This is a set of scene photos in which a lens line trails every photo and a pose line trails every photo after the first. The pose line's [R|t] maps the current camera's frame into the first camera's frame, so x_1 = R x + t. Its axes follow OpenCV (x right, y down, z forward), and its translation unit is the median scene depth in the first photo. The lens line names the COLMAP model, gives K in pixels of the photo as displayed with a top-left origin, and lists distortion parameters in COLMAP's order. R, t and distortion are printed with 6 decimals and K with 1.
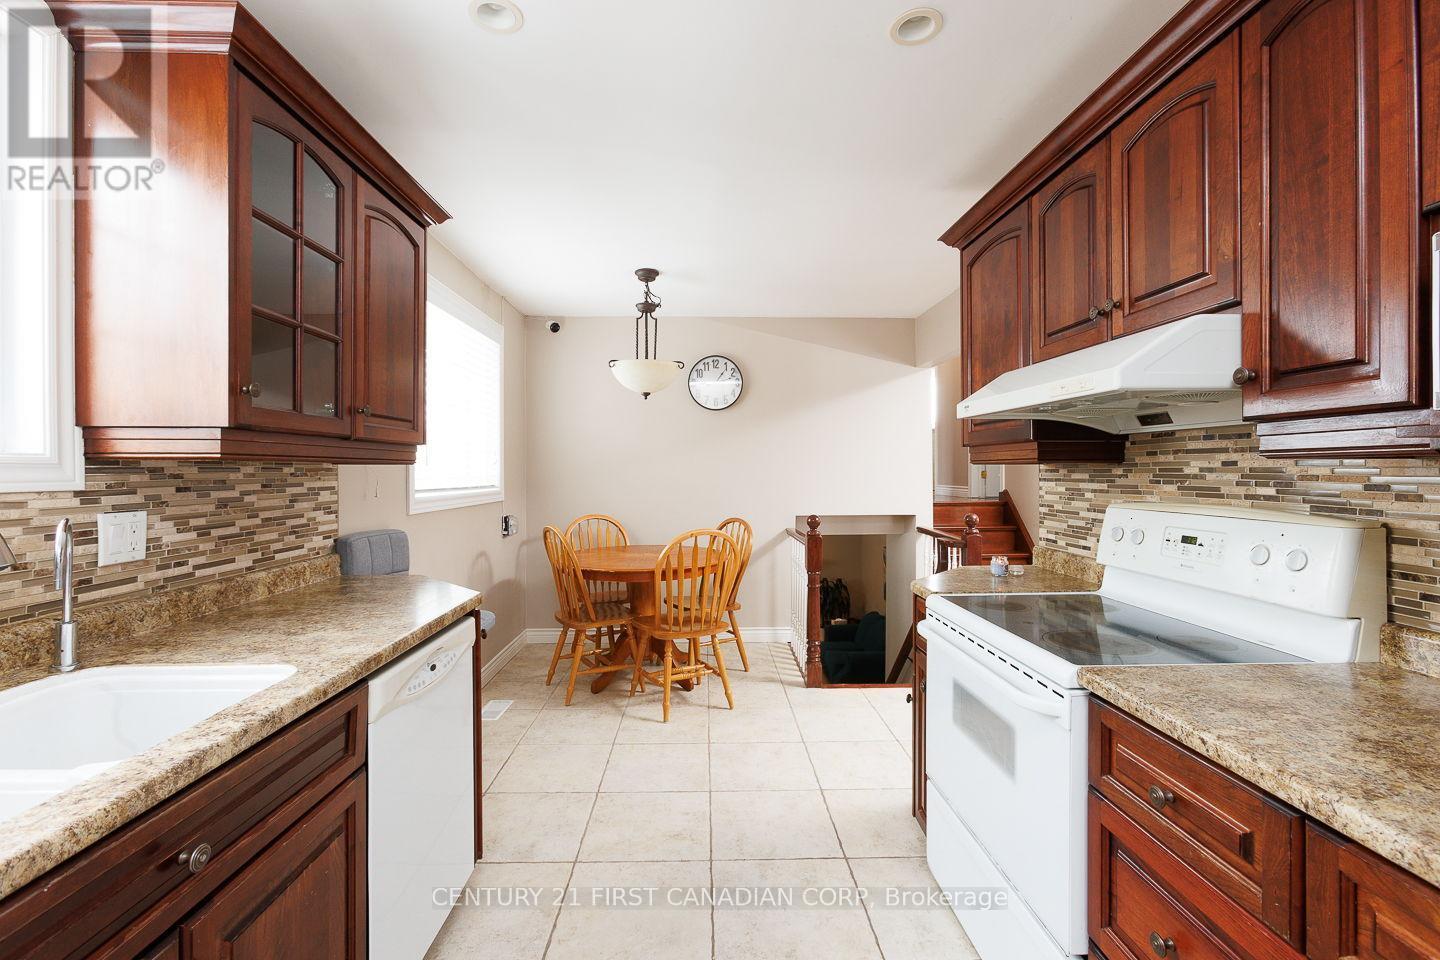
lens RADIAL K [[637.0, 0, 717.8], [0, 637.0, 472.1], [0, 0, 1]] dist [-0.000244, -0.000018]
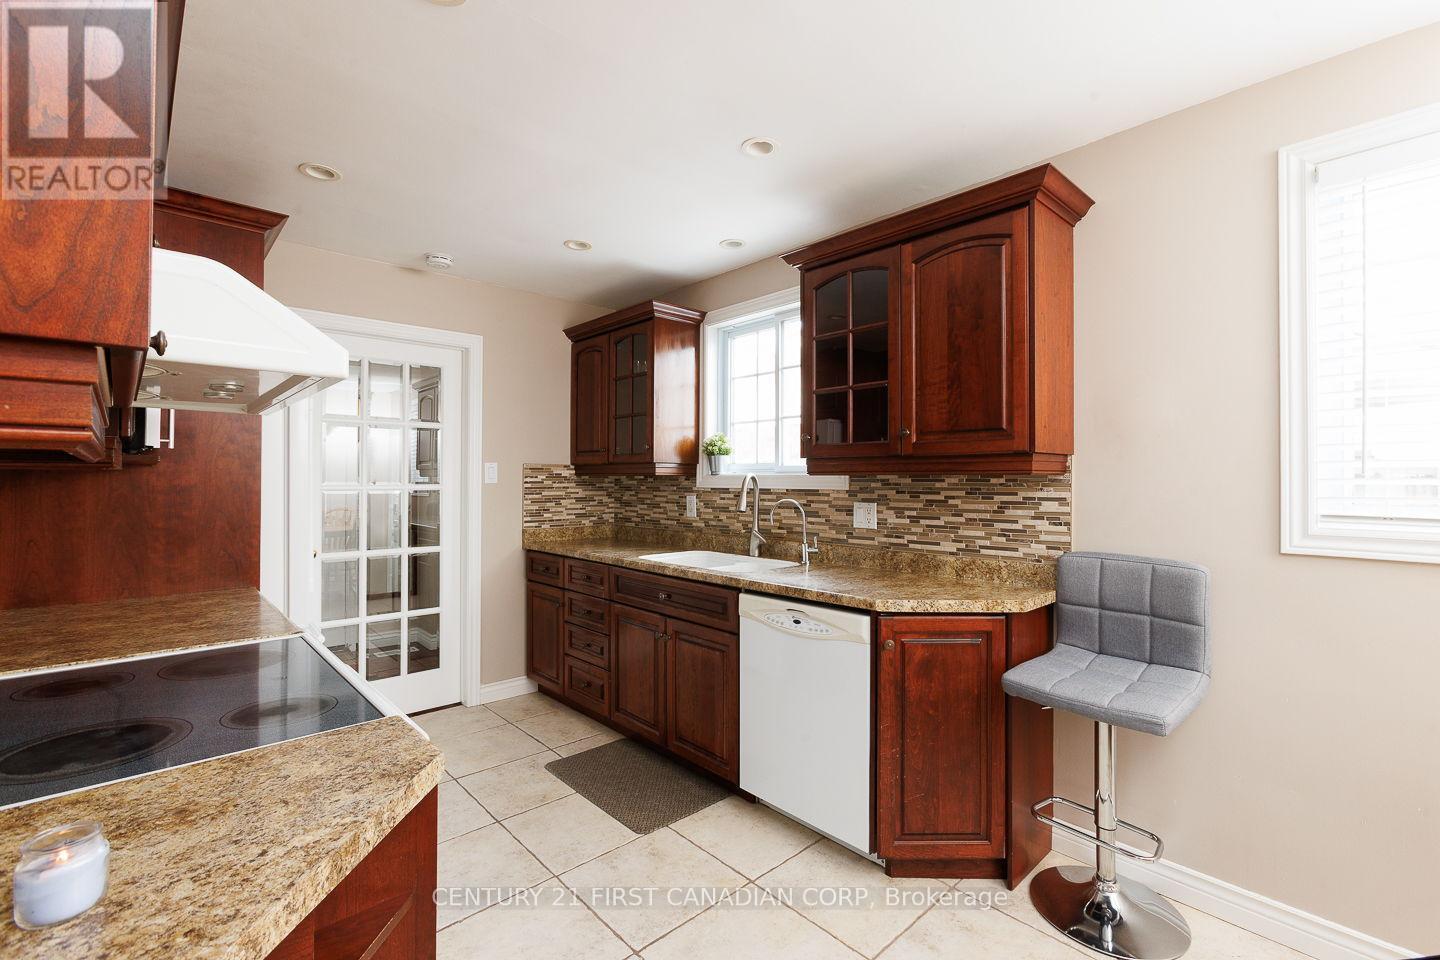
lens RADIAL K [[637.0, 0, 717.9], [0, 637.0, 477.6], [0, 0, 1]] dist [-0.000244, -0.000018]
pose [[-0.751036, -0.002421, -0.660257, 0.552733], [-0.002240, 0.999997, -0.001118, -0.007277], [0.660257, 0.000640, -0.751039, 1.748755]]
